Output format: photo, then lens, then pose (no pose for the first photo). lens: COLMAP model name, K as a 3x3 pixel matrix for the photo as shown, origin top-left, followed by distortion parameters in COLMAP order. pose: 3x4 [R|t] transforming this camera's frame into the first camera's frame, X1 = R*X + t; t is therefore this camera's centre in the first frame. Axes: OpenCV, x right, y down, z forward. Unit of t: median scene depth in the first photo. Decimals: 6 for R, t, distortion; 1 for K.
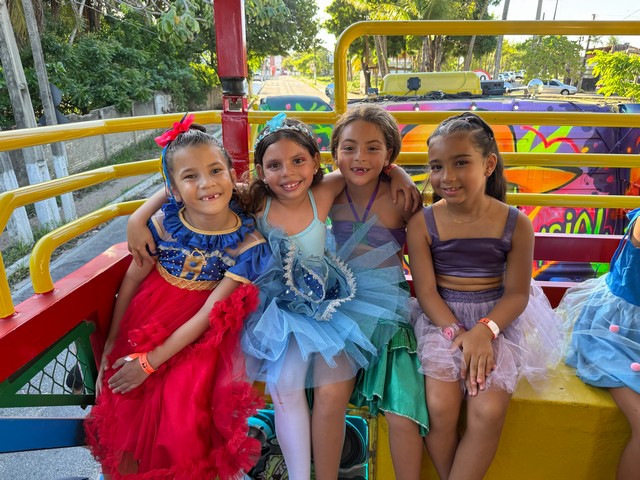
lens RADIAL K [[449.1, 0, 320.9], [0, 449.1, 239.1], [0, 0, 1]] dist [-0.011918, -0.008707]
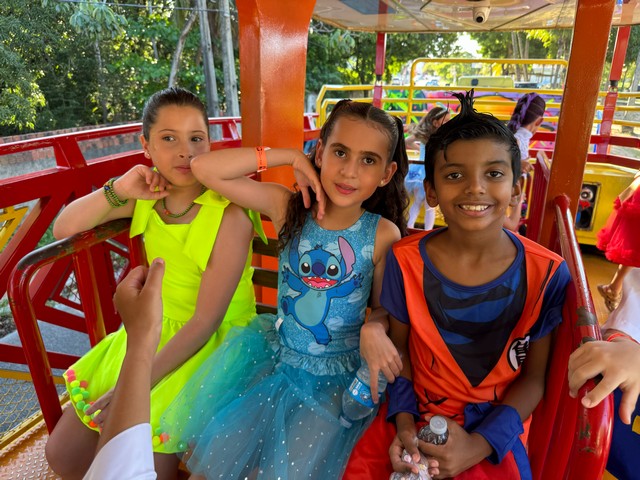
lens RADIAL K [[449.1, 0, 320.8], [0, 449.1, 241.7], [0, 0, 1]] dist [-0.011918, -0.008707]
pose [[0.957822, 0.107030, -0.266687, 0.017206], [-0.107940, 0.994093, 0.011289, 0.037257], [0.266320, 0.017973, 0.963717, -0.099619]]
